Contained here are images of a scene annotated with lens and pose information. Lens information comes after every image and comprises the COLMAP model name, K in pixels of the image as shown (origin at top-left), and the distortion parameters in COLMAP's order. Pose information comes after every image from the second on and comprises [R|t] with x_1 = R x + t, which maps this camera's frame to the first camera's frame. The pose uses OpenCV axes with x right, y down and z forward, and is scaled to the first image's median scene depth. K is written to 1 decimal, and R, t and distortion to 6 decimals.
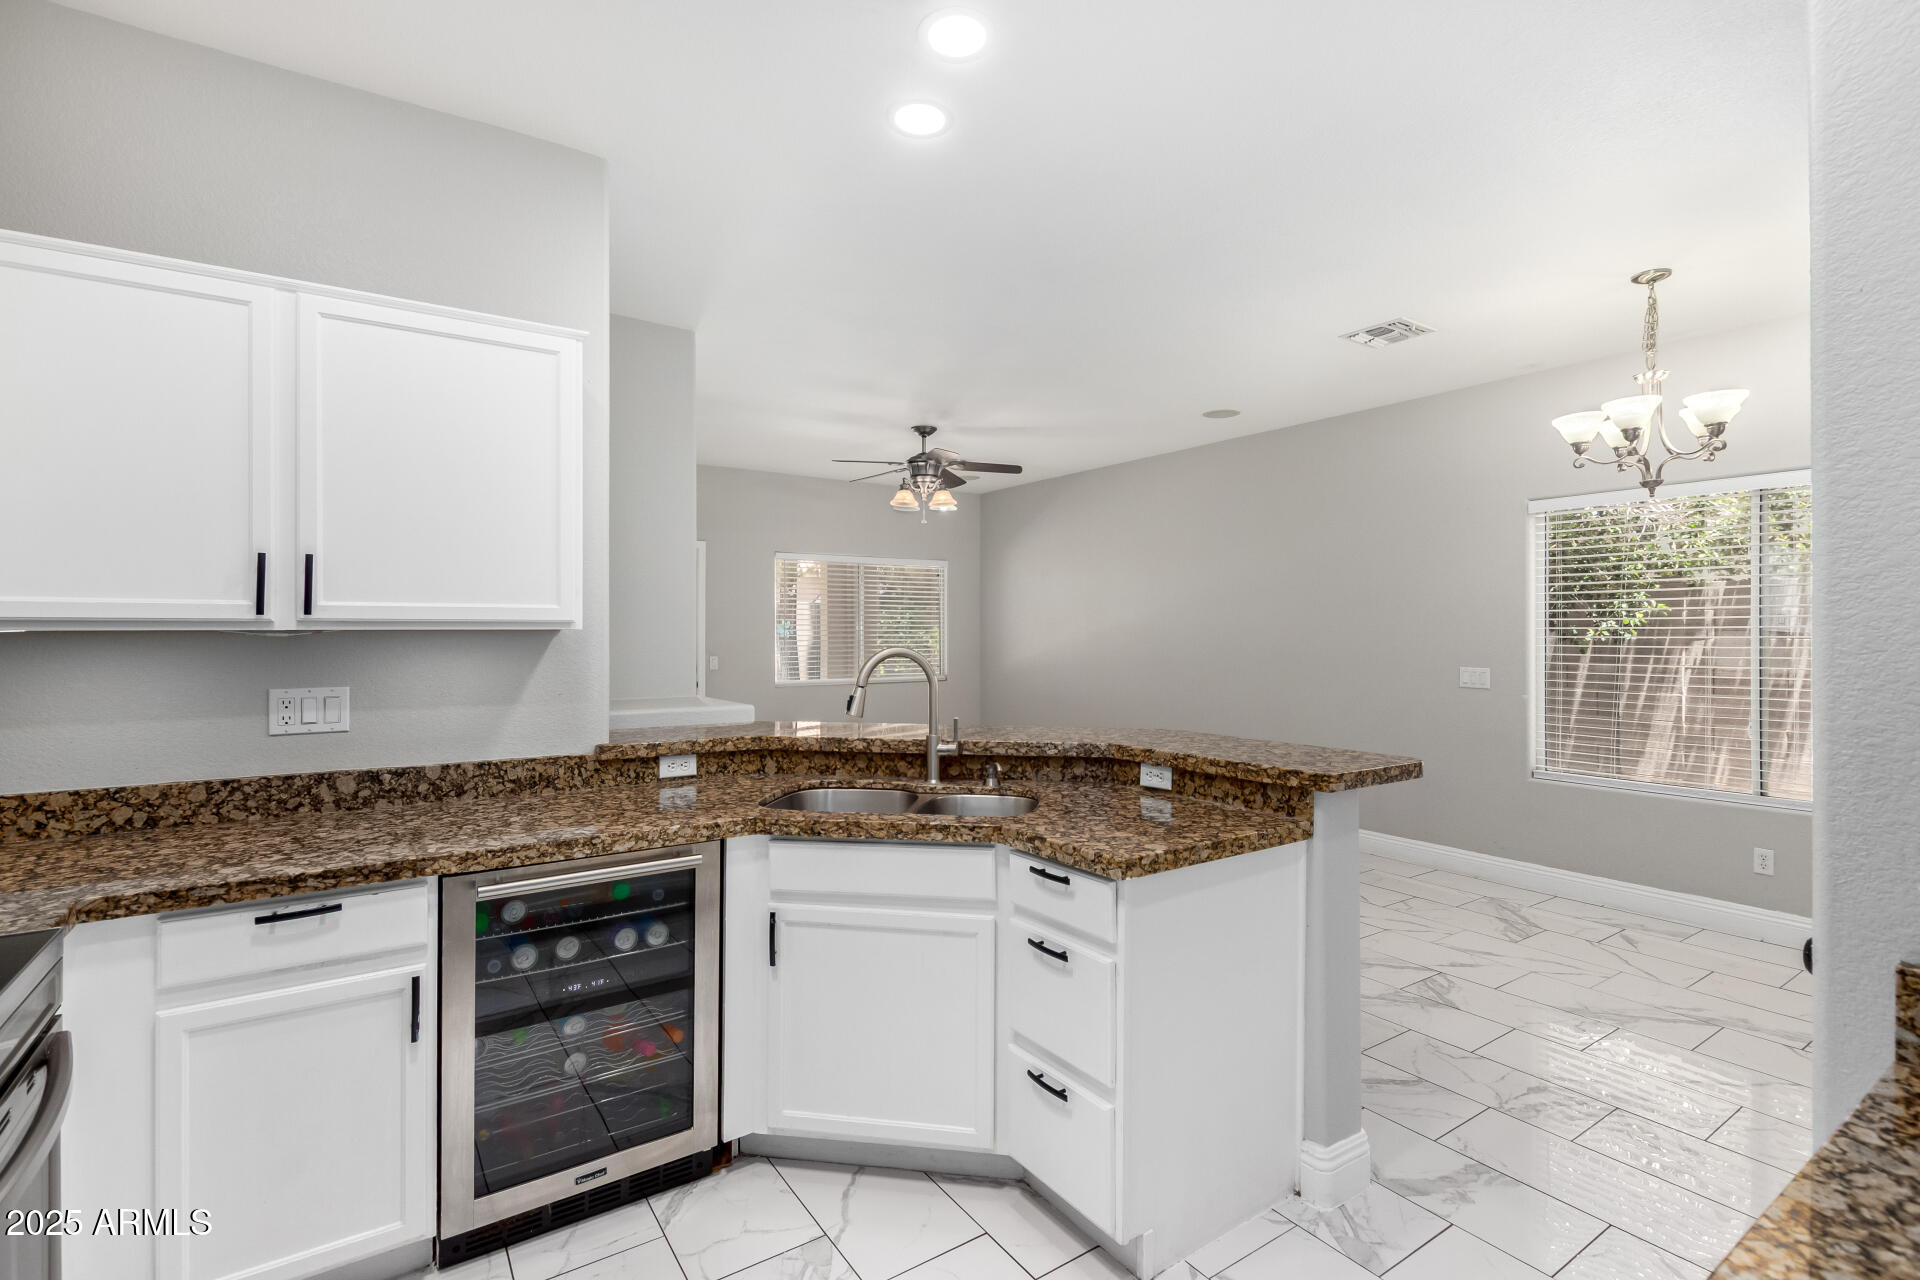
lens RADIAL K [[885.5, 0, 965.2], [0, 885.5, 632.3], [0, 0, 1]] dist [0.000171, -0.001509]
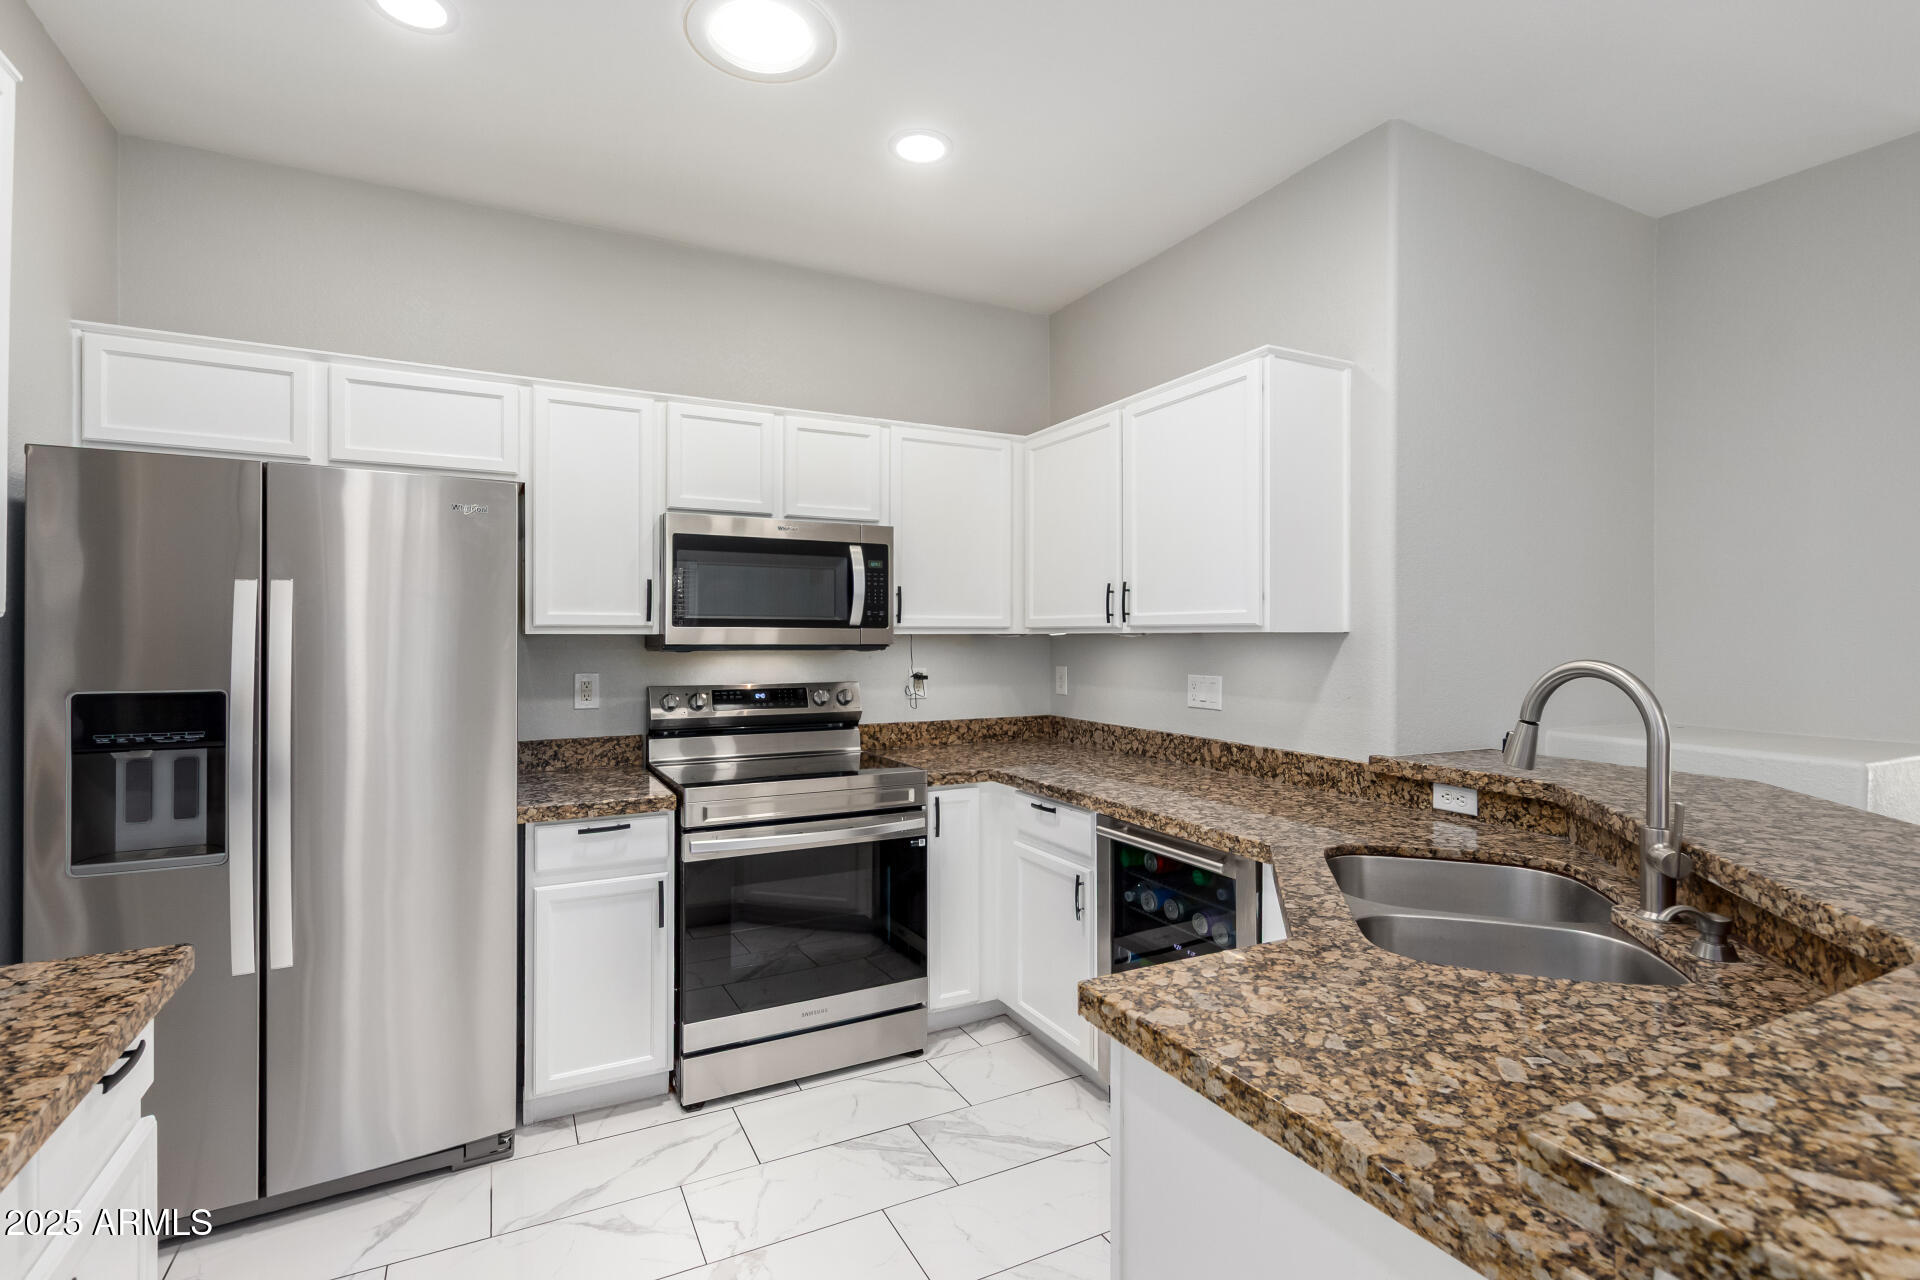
lens RADIAL K [[885.5, 0, 965.2], [0, 885.5, 632.3], [0, 0, 1]] dist [0.000171, -0.001509]
pose [[-0.110417, -0.002379, -0.993883, 0.628333], [-0.004172, 0.999989, -0.001930, 0.000393], [0.993877, 0.003933, -0.110426, 0.744618]]
